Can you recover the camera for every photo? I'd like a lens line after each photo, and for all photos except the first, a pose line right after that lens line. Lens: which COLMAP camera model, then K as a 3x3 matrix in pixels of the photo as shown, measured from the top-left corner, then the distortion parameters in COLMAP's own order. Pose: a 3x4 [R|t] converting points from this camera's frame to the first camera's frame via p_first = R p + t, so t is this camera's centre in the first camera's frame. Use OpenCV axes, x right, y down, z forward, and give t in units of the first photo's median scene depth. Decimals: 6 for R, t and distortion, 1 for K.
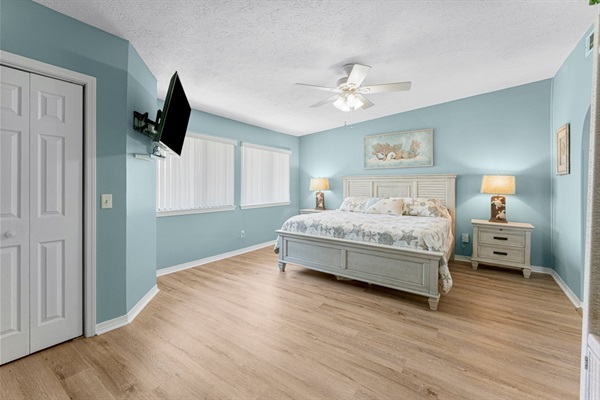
lens RADIAL K [[254.1, 0, 300.8], [0, 254.1, 186.9], [0, 0, 1]] dist [-0.001163, -0.000028]
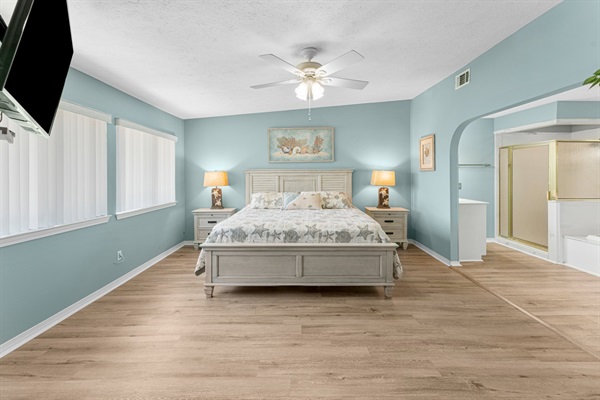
lens RADIAL K [[251.4, 0, 299.3], [0, 251.4, 177.5], [0, 0, 1]] dist [0.001671, 0.000151]
pose [[0.818929, -0.013262, 0.573741, -0.285789], [0.012110, 0.999910, 0.005828, -0.026020], [-0.573767, 0.002176, 0.819016, 0.240337]]
